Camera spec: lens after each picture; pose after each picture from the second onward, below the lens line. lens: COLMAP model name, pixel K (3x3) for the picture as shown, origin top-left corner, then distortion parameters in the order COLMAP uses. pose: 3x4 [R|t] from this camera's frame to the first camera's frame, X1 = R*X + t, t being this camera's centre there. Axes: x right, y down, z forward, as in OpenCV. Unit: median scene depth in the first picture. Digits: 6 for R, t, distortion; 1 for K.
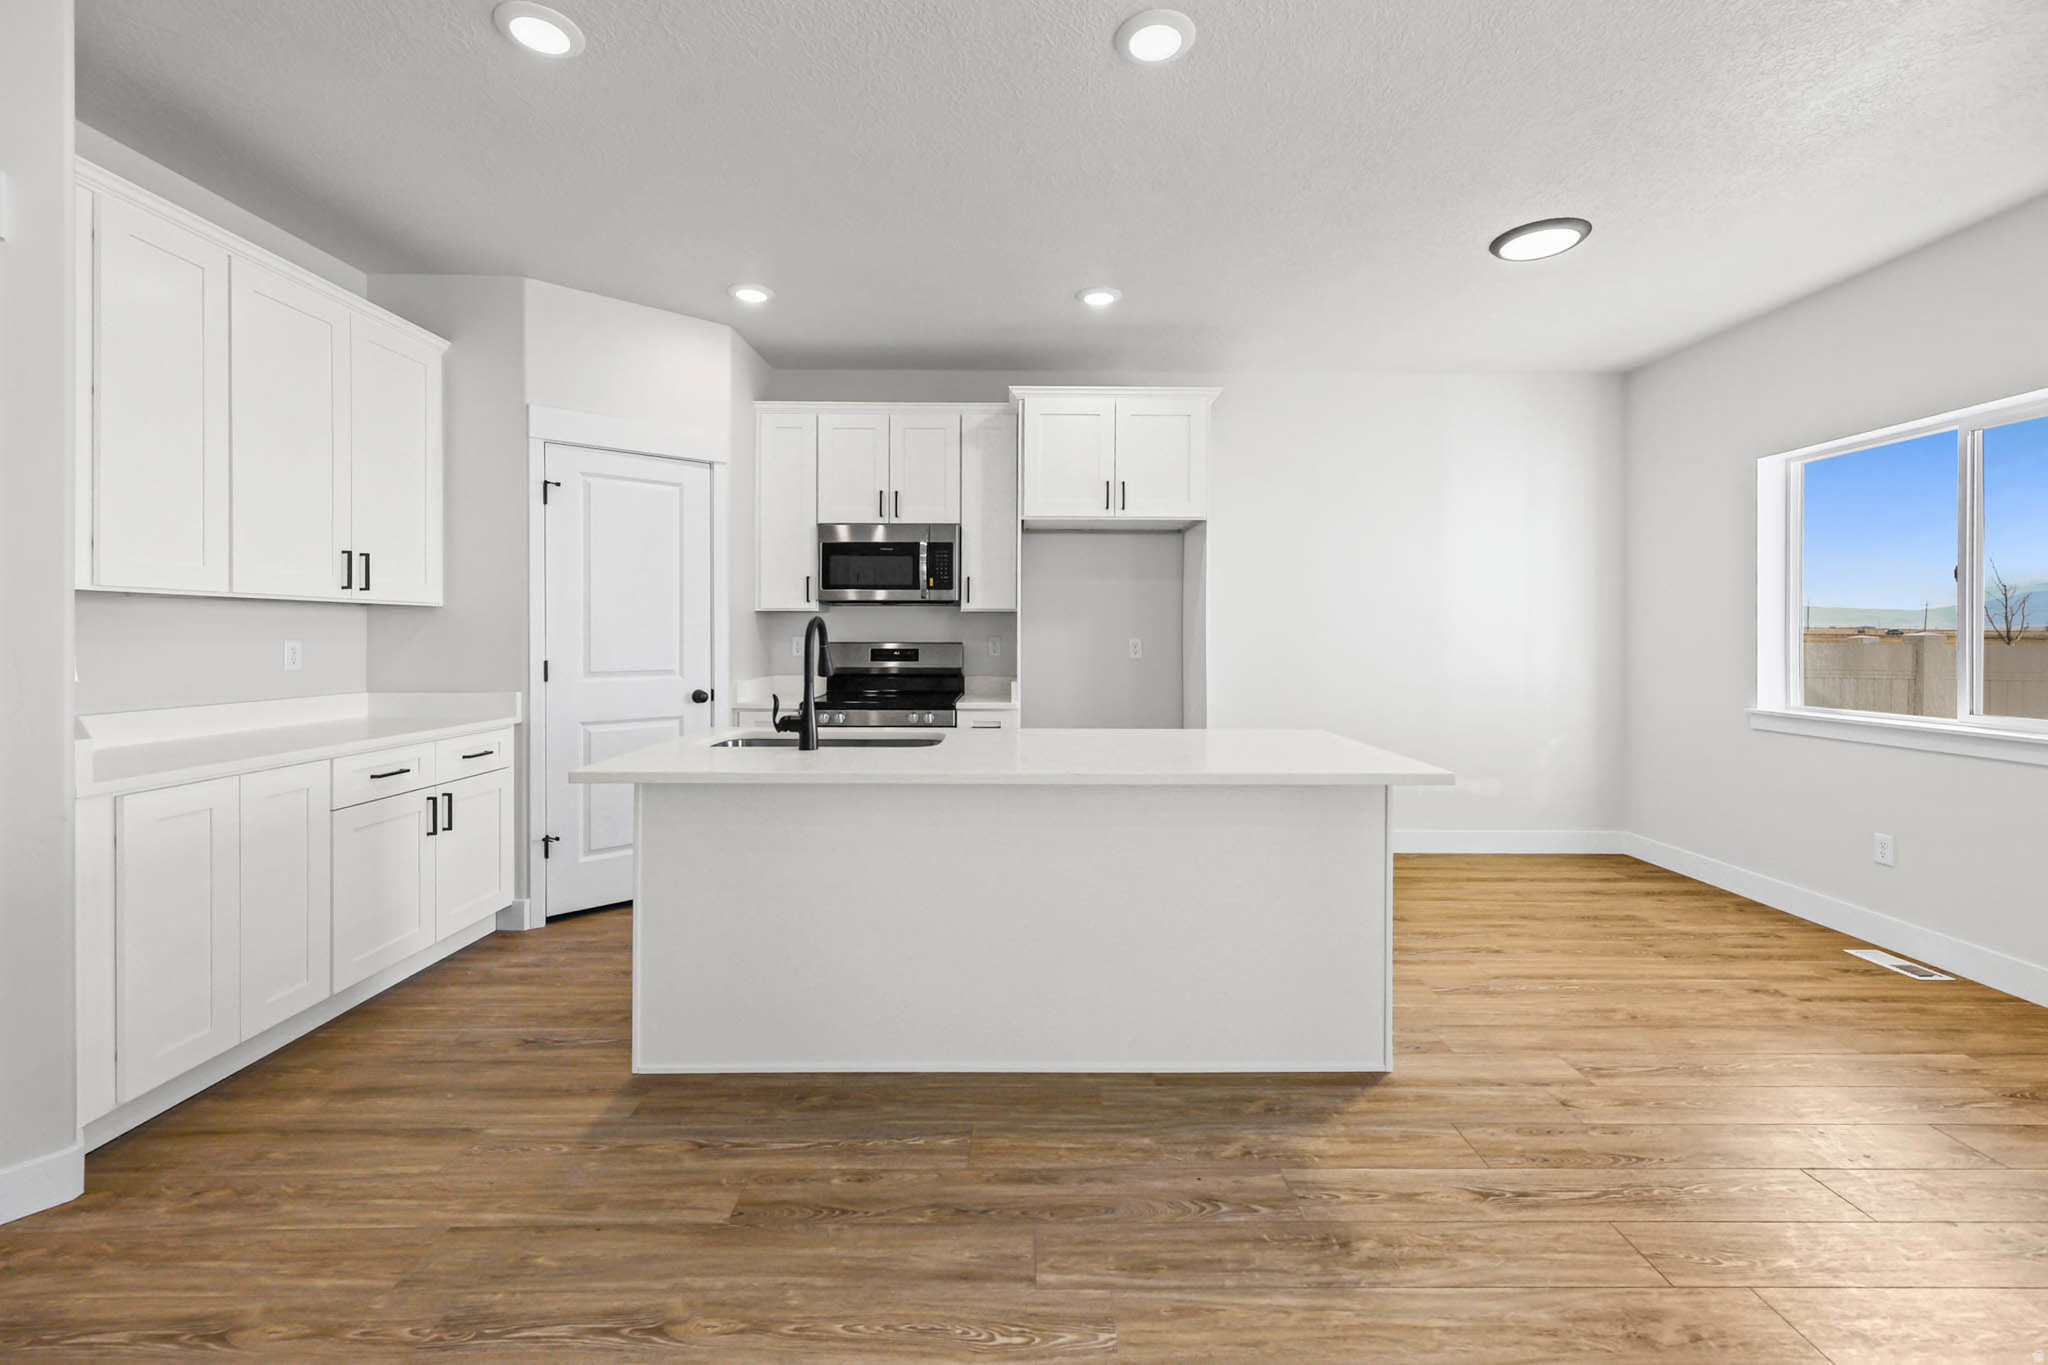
lens RADIAL K [[857.6, 0, 1022.5], [0, 857.6, 620.3], [0, 0, 1]] dist [0.007041, -0.000222]
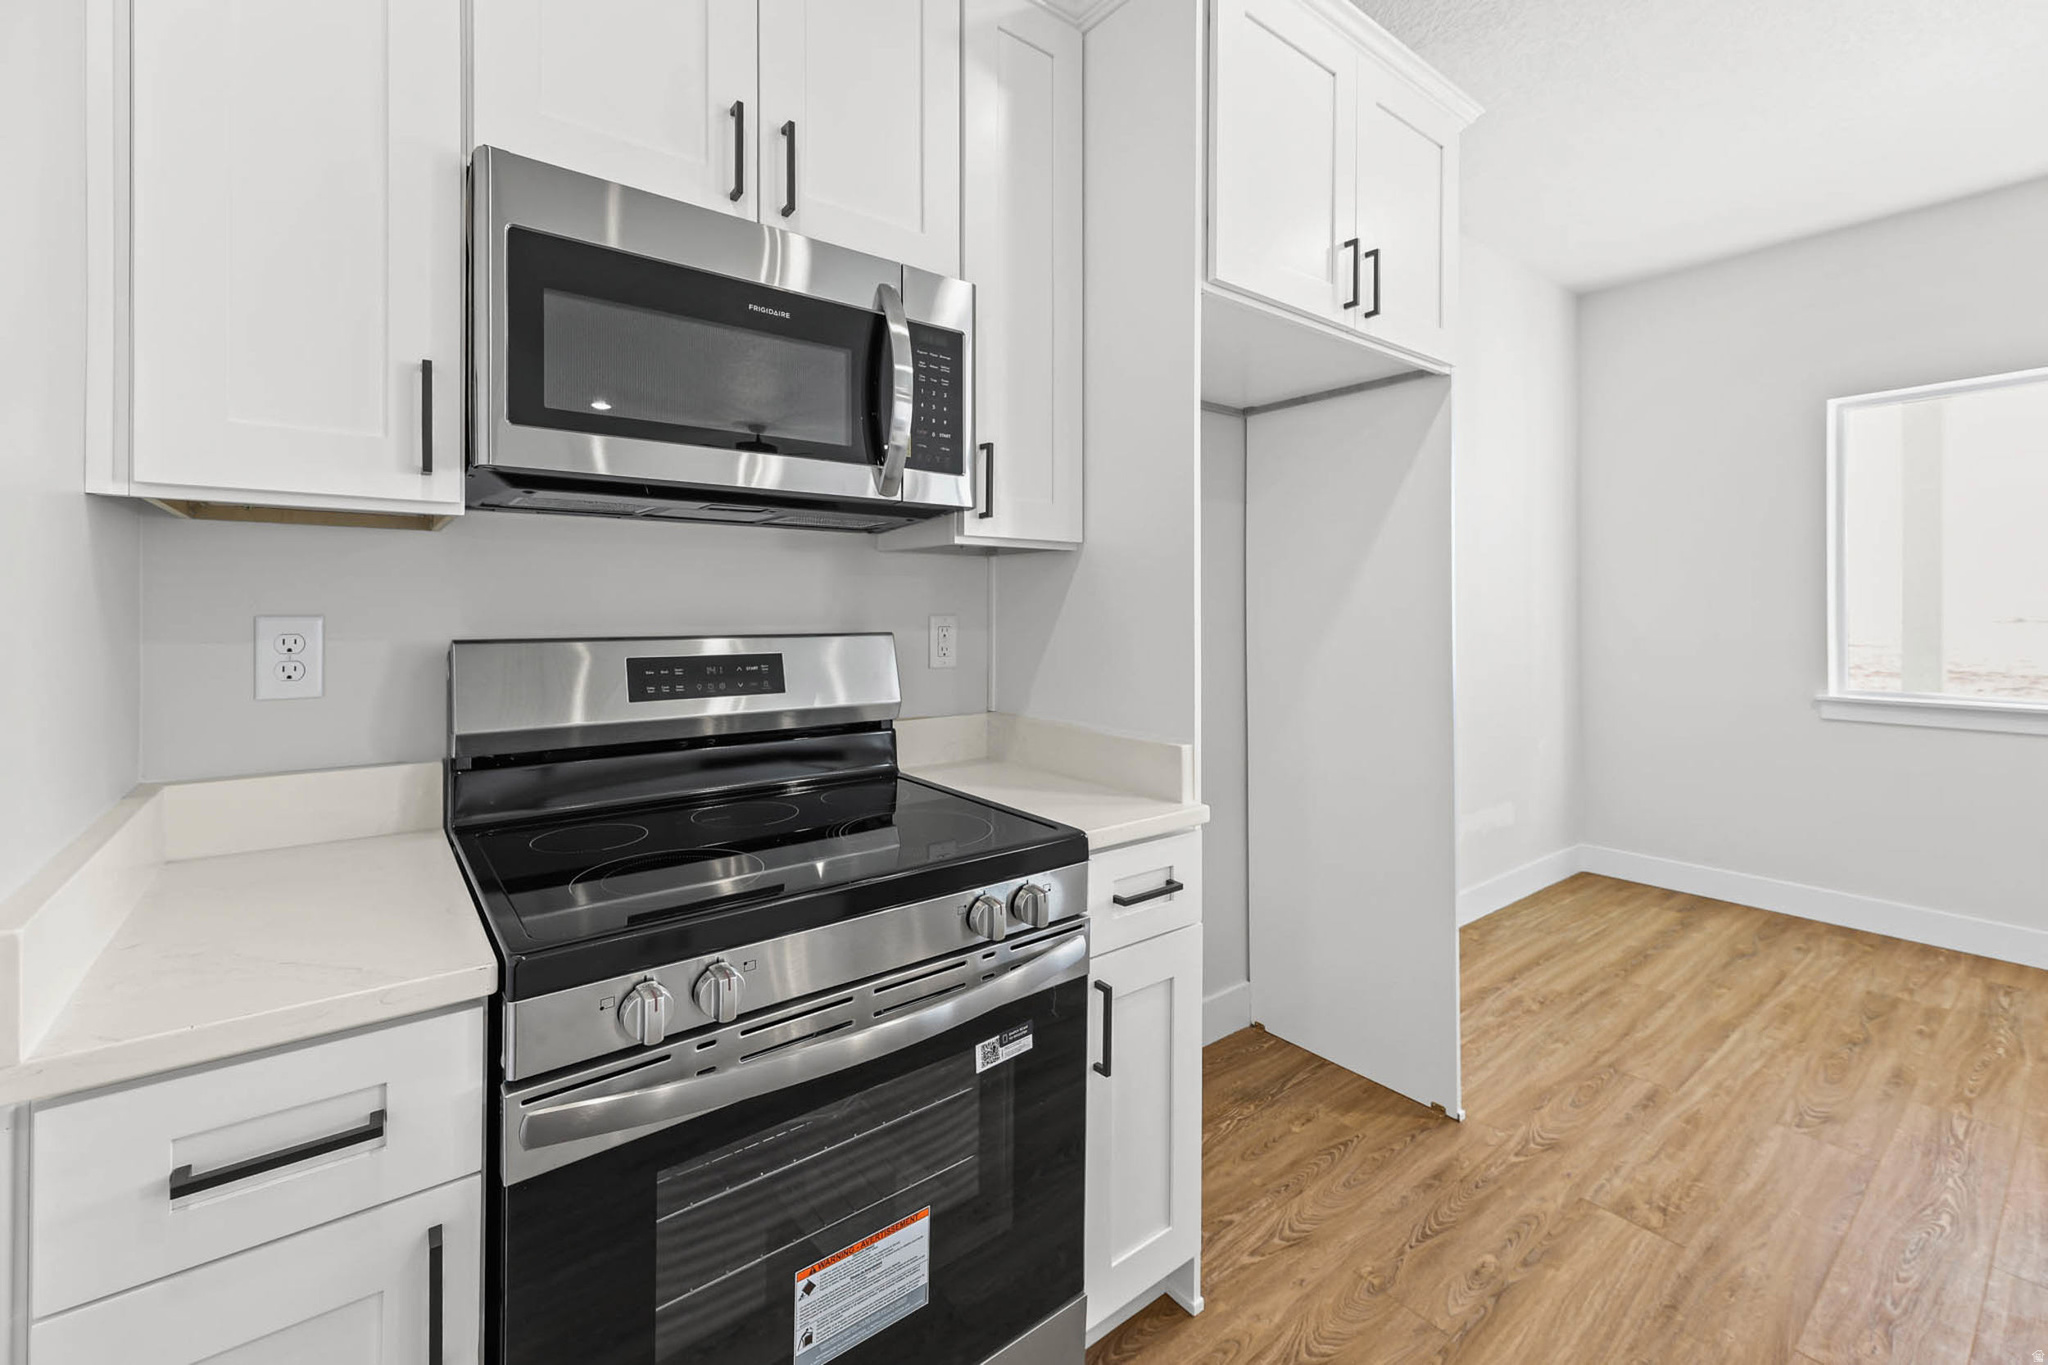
lens RADIAL K [[870.0, 0, 1013.4], [0, 870.0, 605.3], [0, 0, 1]] dist [0.003299, -0.000226]
pose [[0.793410, -0.000255, 0.608688, -0.279625], [-0.011115, 0.999827, 0.014906, 0.009892], [-0.608587, -0.018592, 0.793270, 0.749657]]
